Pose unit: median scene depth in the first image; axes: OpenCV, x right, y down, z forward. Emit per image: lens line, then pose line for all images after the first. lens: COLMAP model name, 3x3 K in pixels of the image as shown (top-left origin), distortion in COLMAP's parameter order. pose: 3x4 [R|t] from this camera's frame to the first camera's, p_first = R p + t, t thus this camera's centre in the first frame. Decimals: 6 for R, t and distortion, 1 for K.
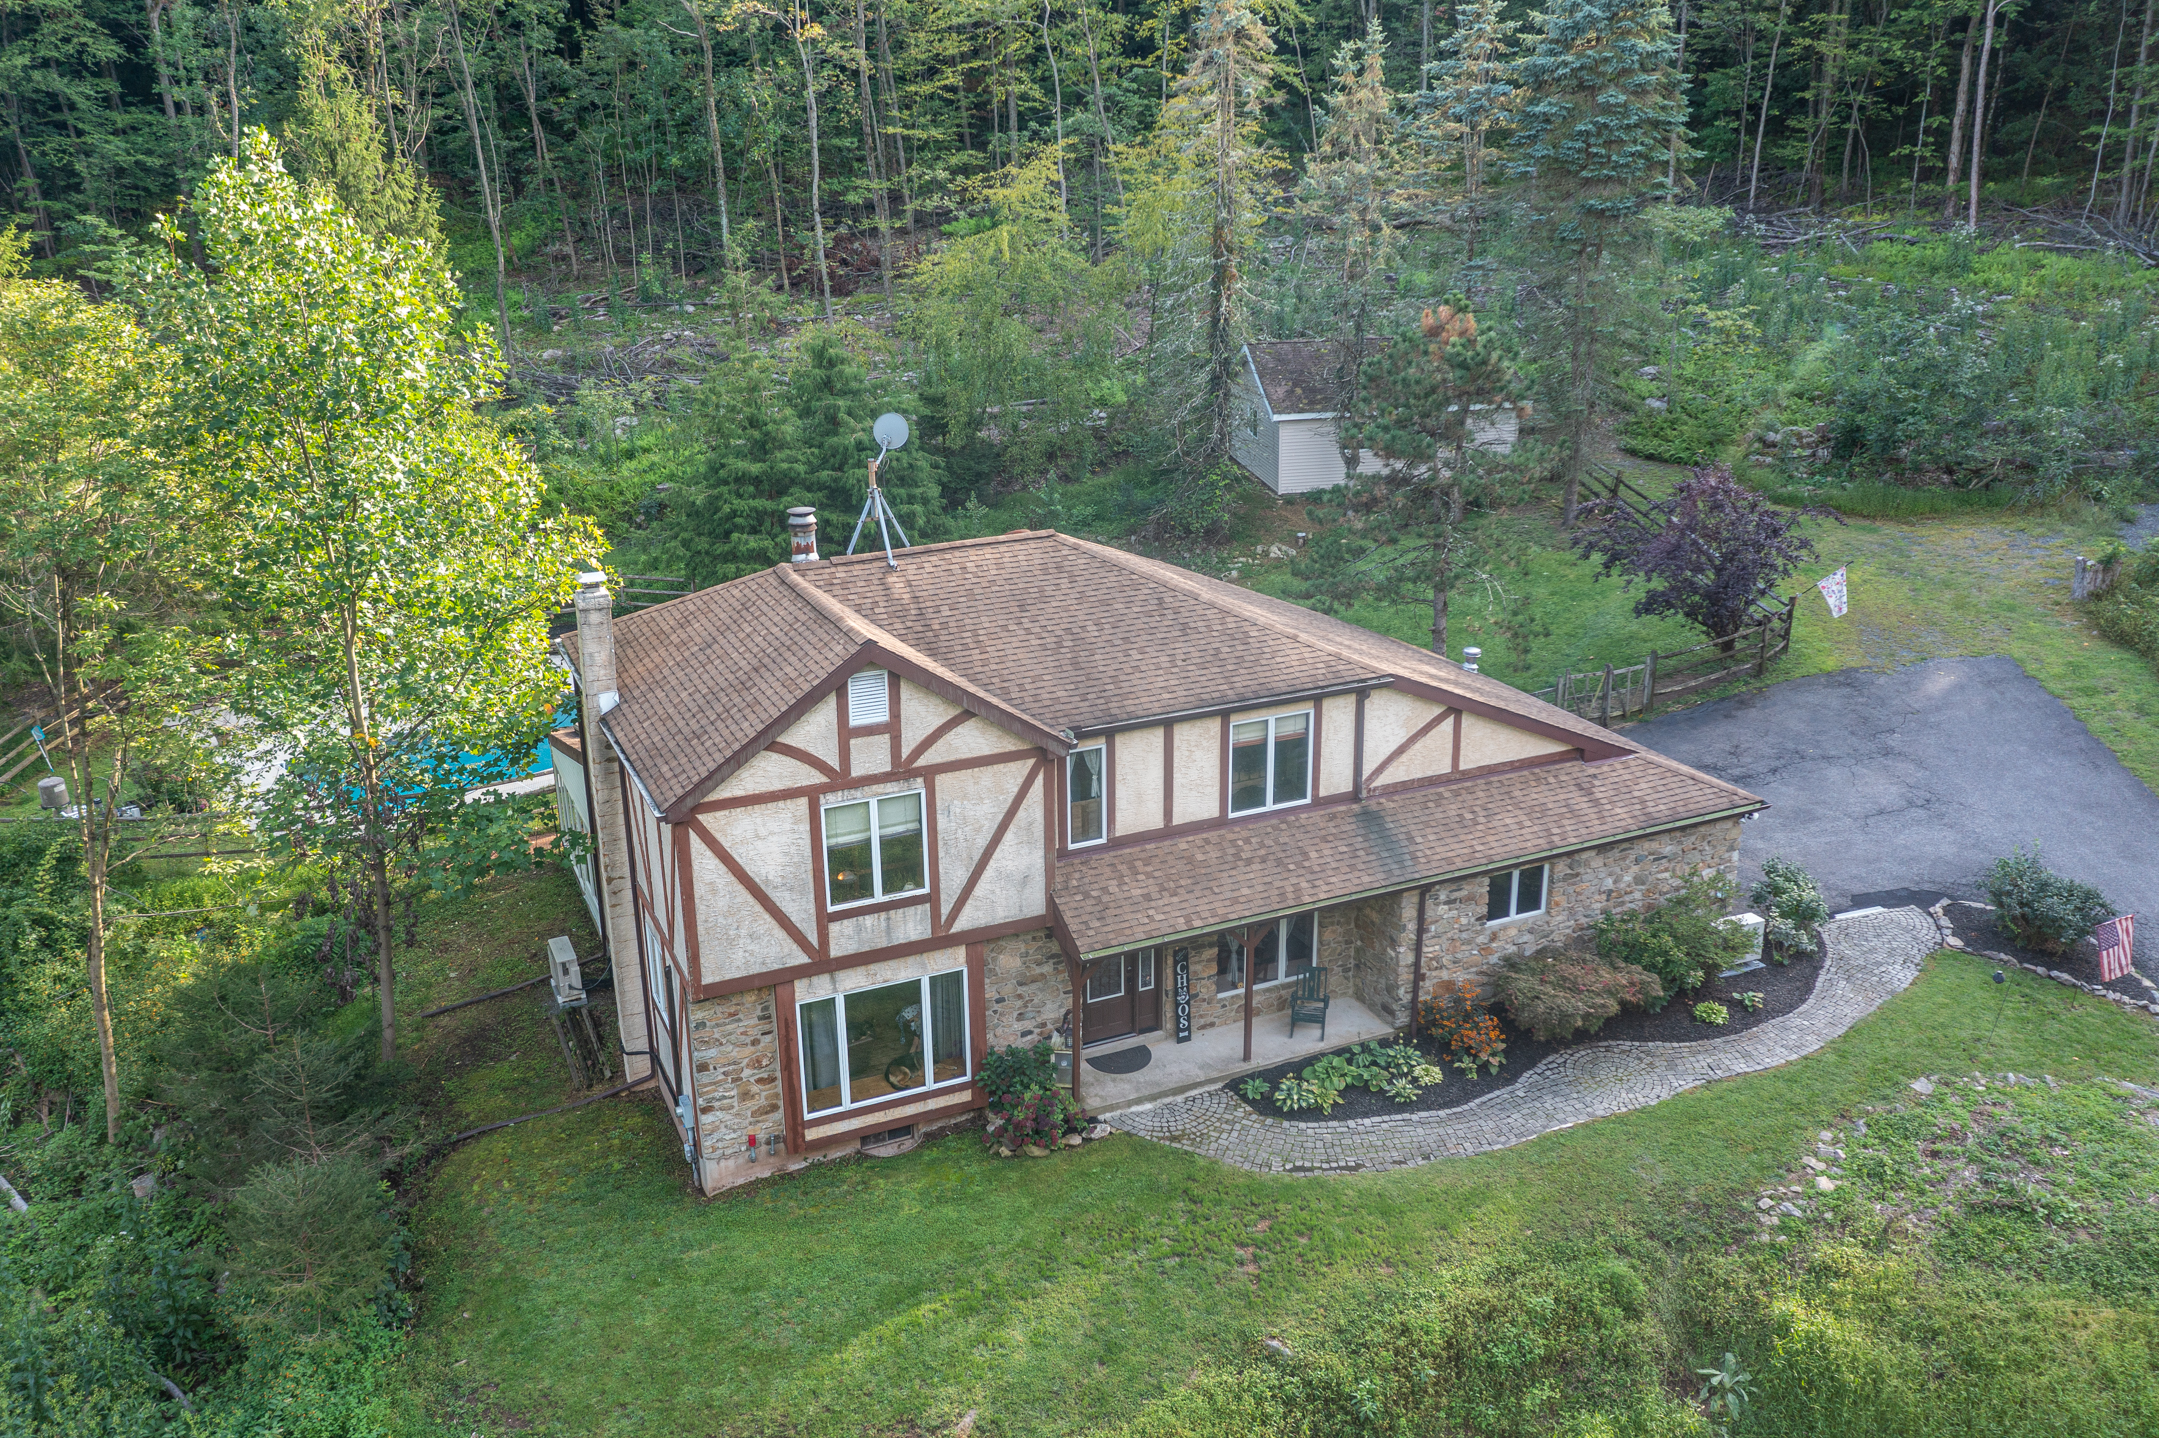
lens RADIAL K [[1707.8, 0, 1094.3], [0, 1707.8, 715.9], [0, 0, 1]] dist [-0.004214, -0.004988]
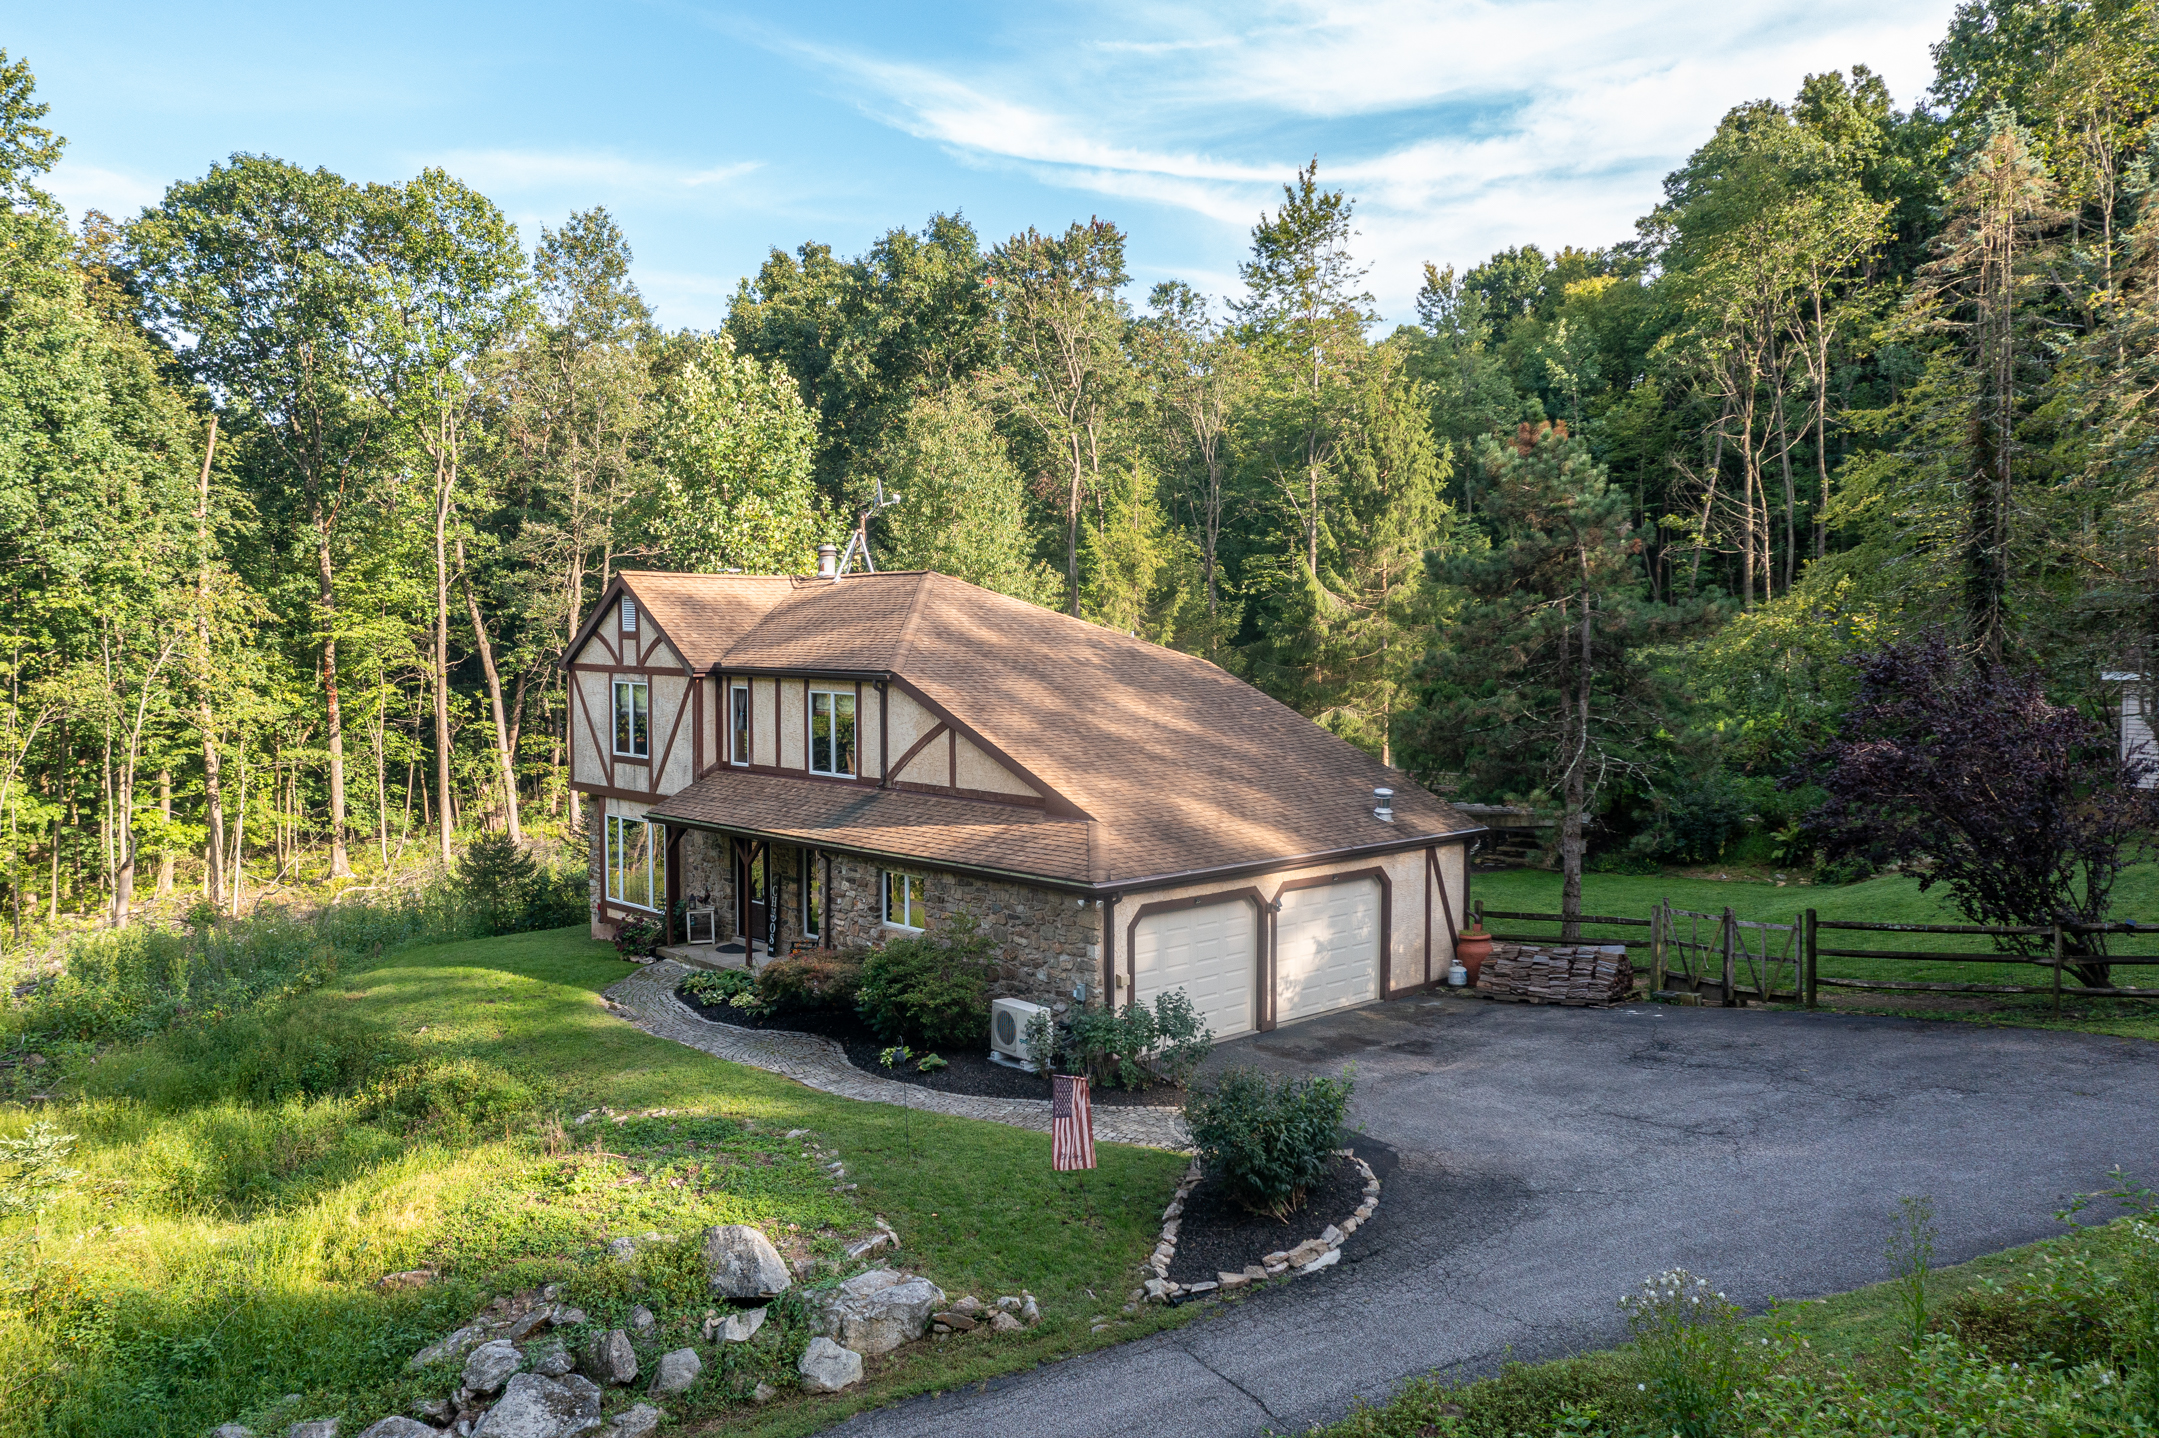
lens RADIAL K [[1788.7, 0, 1079.5], [0, 1788.7, 719.0], [0, 0, 1]] dist [-0.005194, -0.001815]
pose [[0.307193, 0.067159, -0.949275, 1.457504], [-0.314930, 0.948476, -0.034811, 0.007794], [0.898027, 0.309648, 0.312515, 0.834154]]
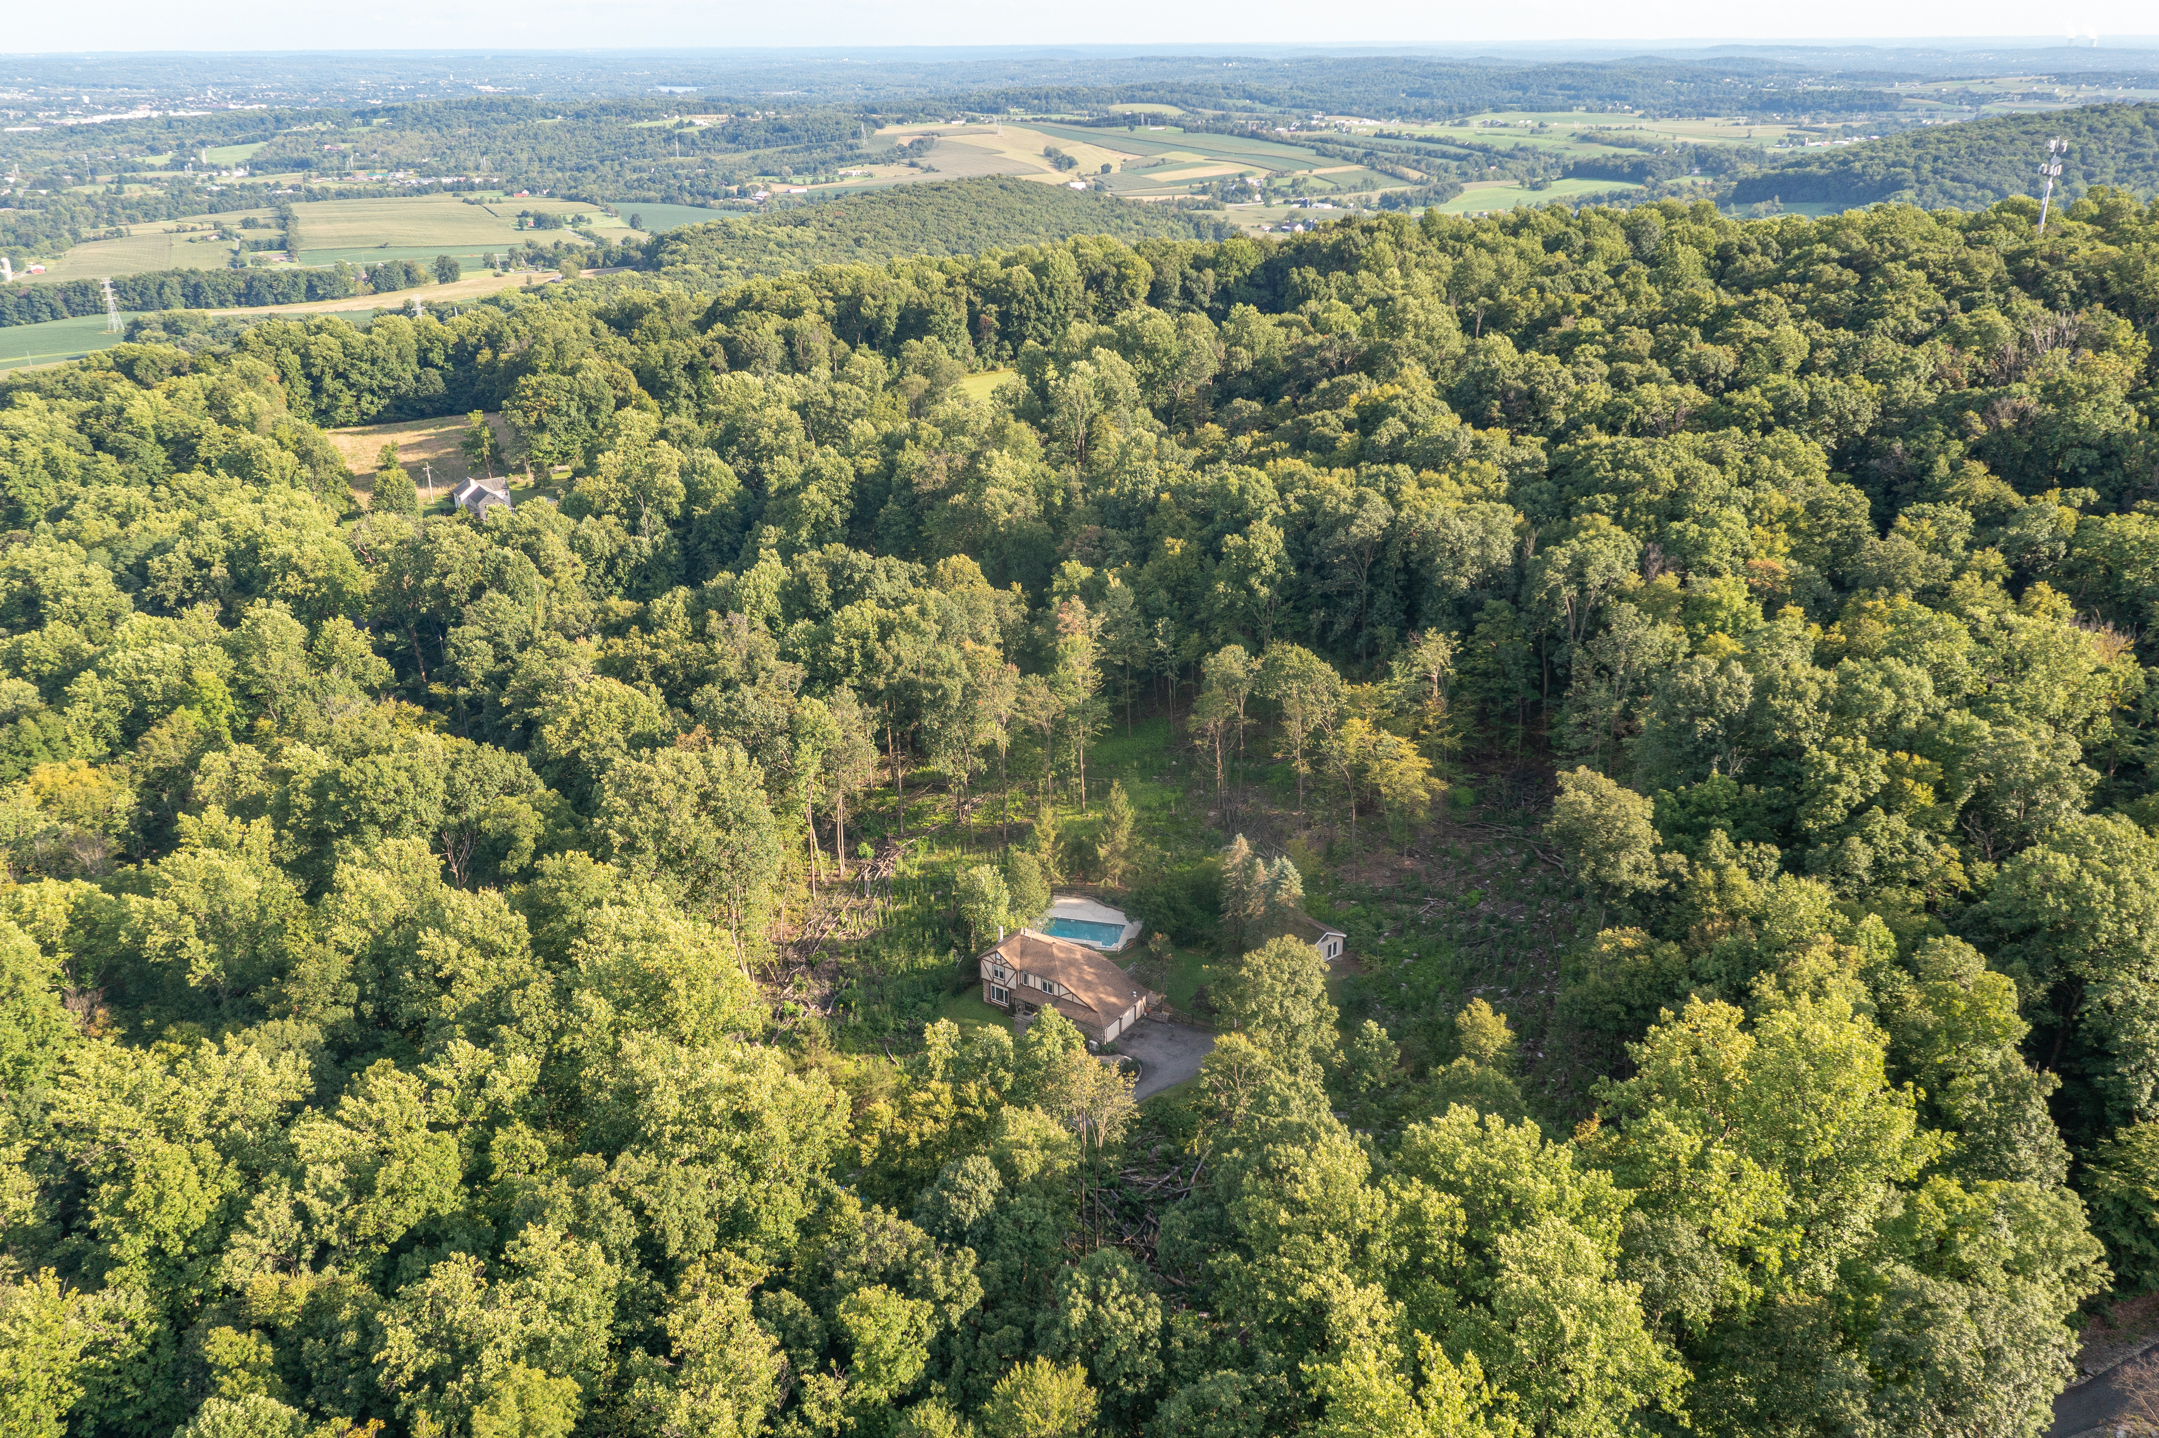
lens RADIAL K [[1788.7, 0, 1079.5], [0, 1788.7, 719.0], [0, 0, 1]] dist [-0.005194, -0.001815]
pose [[0.509837, 0.332752, -0.793311, 6.471521], [-0.279098, 0.936263, 0.213346, -2.999691], [0.813739, 0.112640, 0.570212, -3.743773]]
